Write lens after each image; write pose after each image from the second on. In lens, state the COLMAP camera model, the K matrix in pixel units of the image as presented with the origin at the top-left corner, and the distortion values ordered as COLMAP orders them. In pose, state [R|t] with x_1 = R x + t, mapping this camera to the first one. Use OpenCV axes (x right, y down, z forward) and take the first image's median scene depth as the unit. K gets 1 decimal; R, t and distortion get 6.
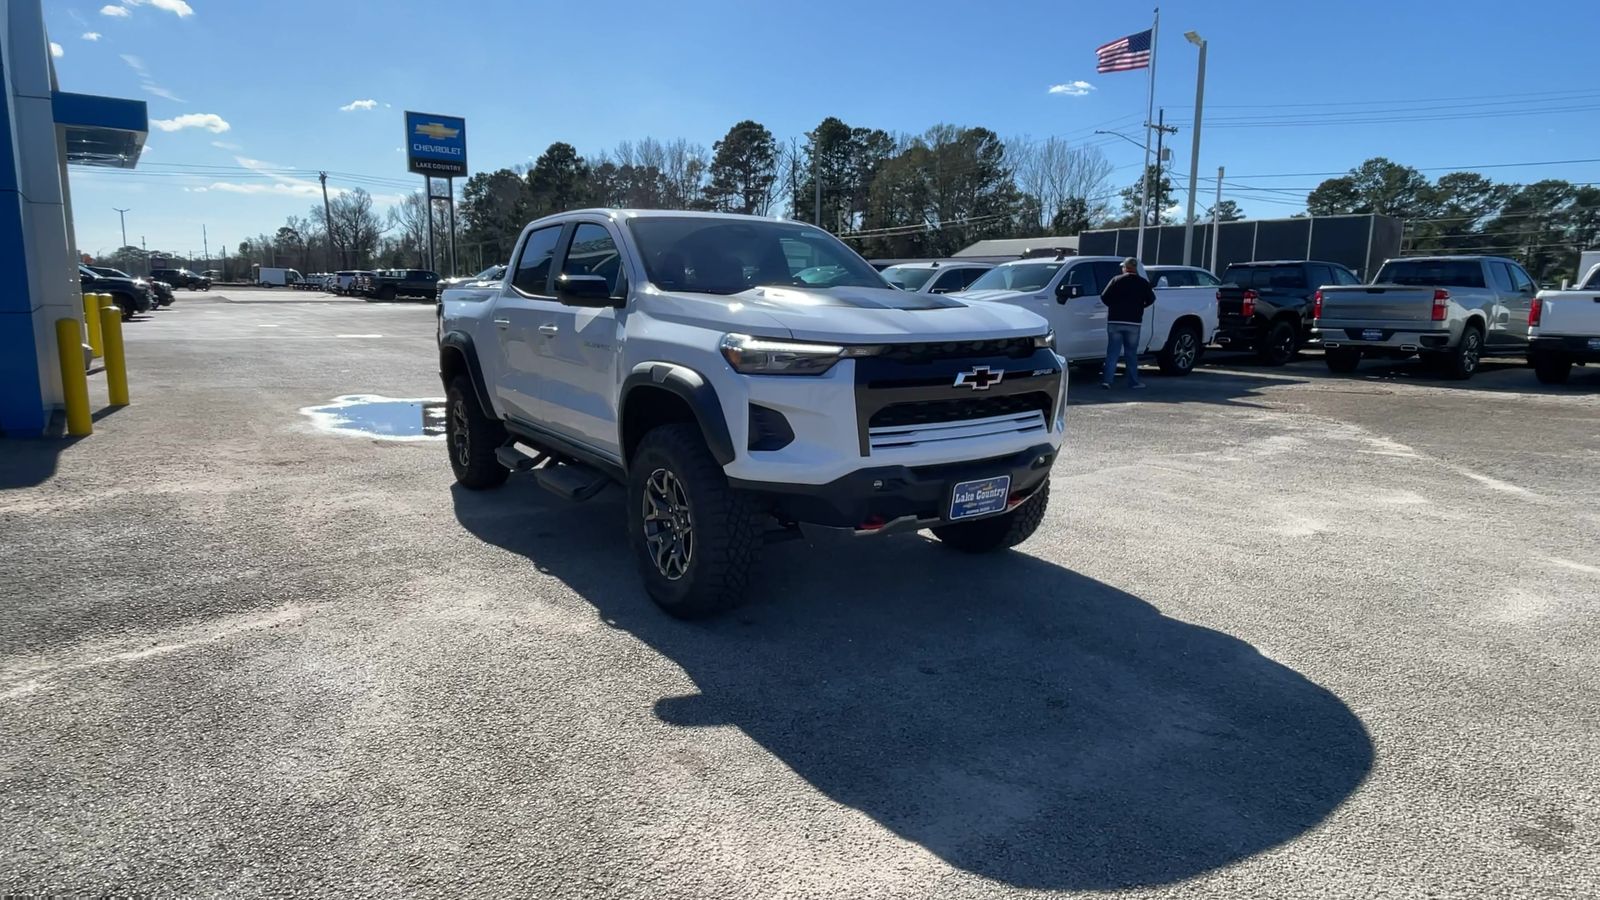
lens RADIAL K [[896.5, 0, 800.0], [0, 896.5, 450.0], [0, 0, 1]] dist [0.050858, -0.051755]
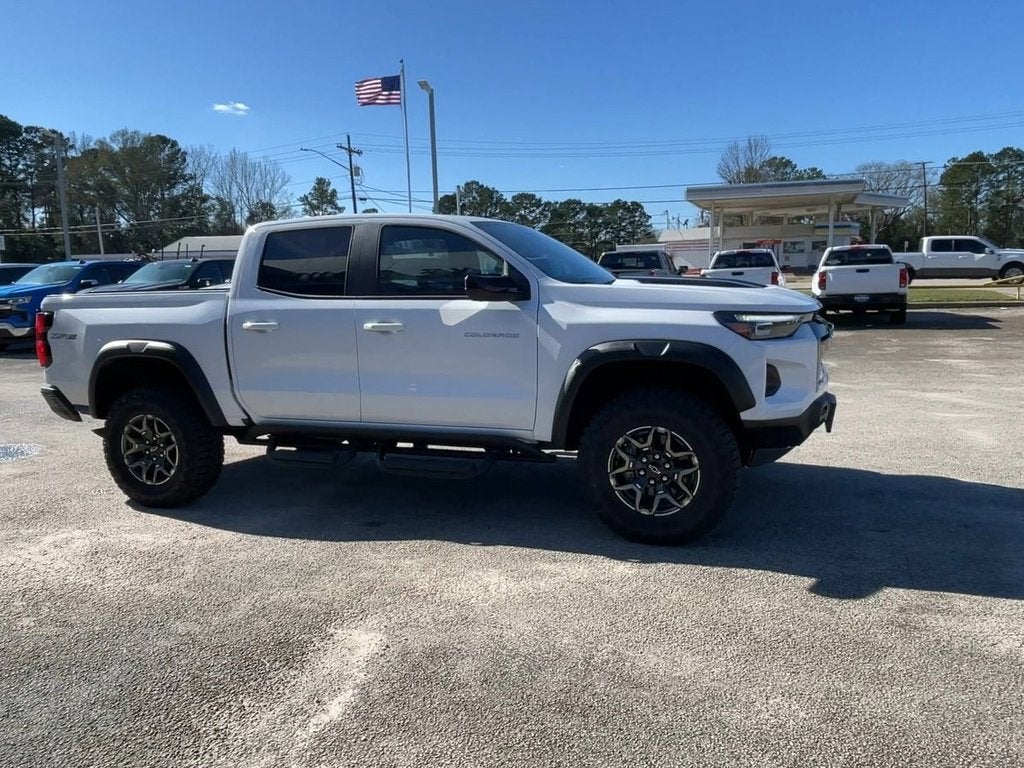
lens RADIAL K [[764.7, 0, 520.4], [0, 764.7, 382.8], [0, 0, 1]] dist [0.078004, -0.088823]
pose [[0.814807, -0.108534, 0.569483, -0.033309], [0.132676, 0.991159, -0.000932, -0.002268], [-0.564347, 0.076316, 0.822003, 0.008819]]
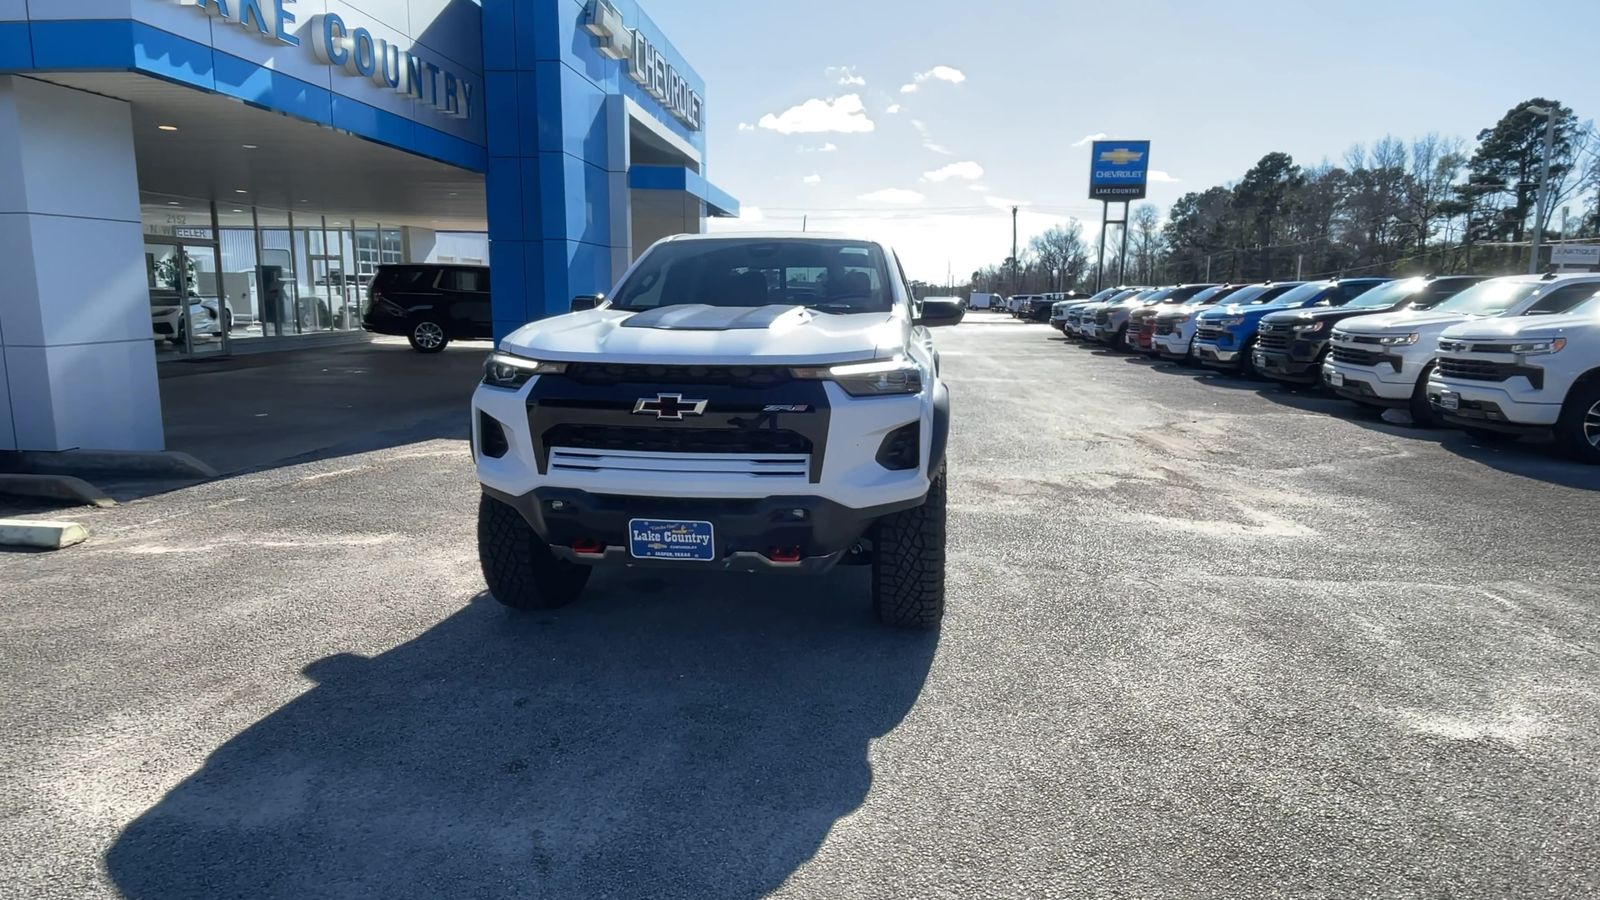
lens RADIAL K [[903.6, 0, 809.4], [0, 903.6, 448.0], [0, 0, 1]] dist [0.057132, -0.055388]
pose [[0.741504, 0.106024, -0.662519, 0.032089], [-0.124202, 0.992060, 0.019752, -0.002625], [0.659353, 0.067640, 0.748785, 0.014786]]
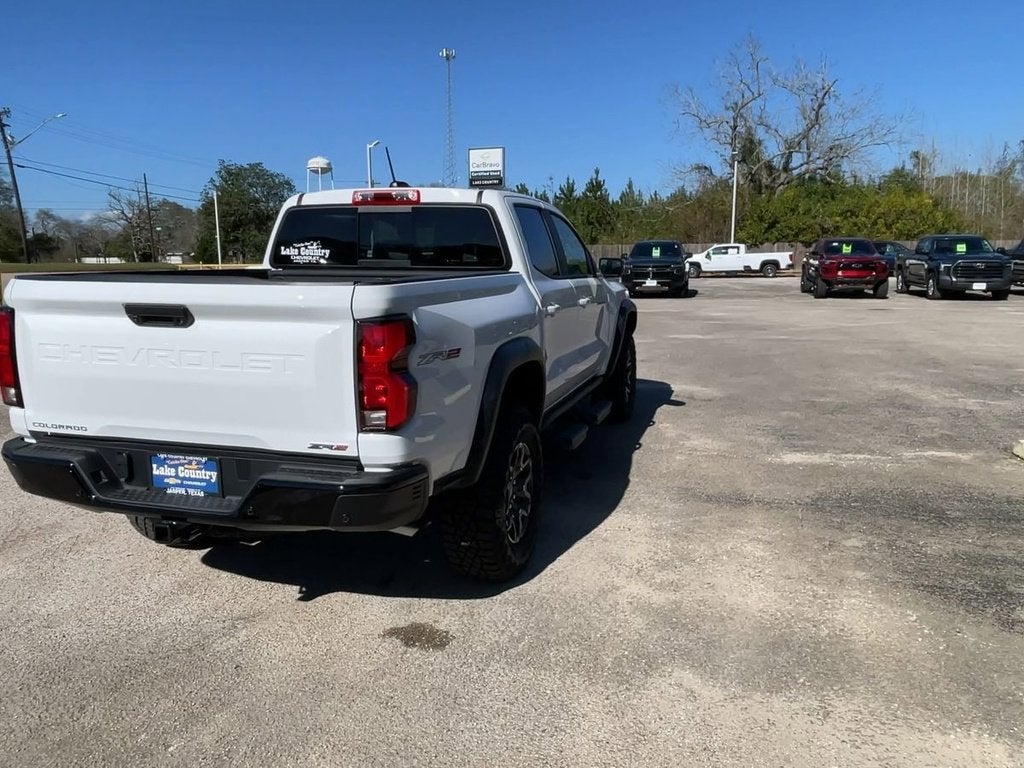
lens RADIAL K [[768.2, 0, 512.0], [0, 768.2, 384.0], [0, 0, 1]] dist [0.103370, -0.141664]
pose [[-0.627187, -0.127547, 0.768354, -0.051780], [0.136833, 0.953113, 0.269910, -0.015979], [-0.766755, 0.274421, -0.580328, 0.085205]]
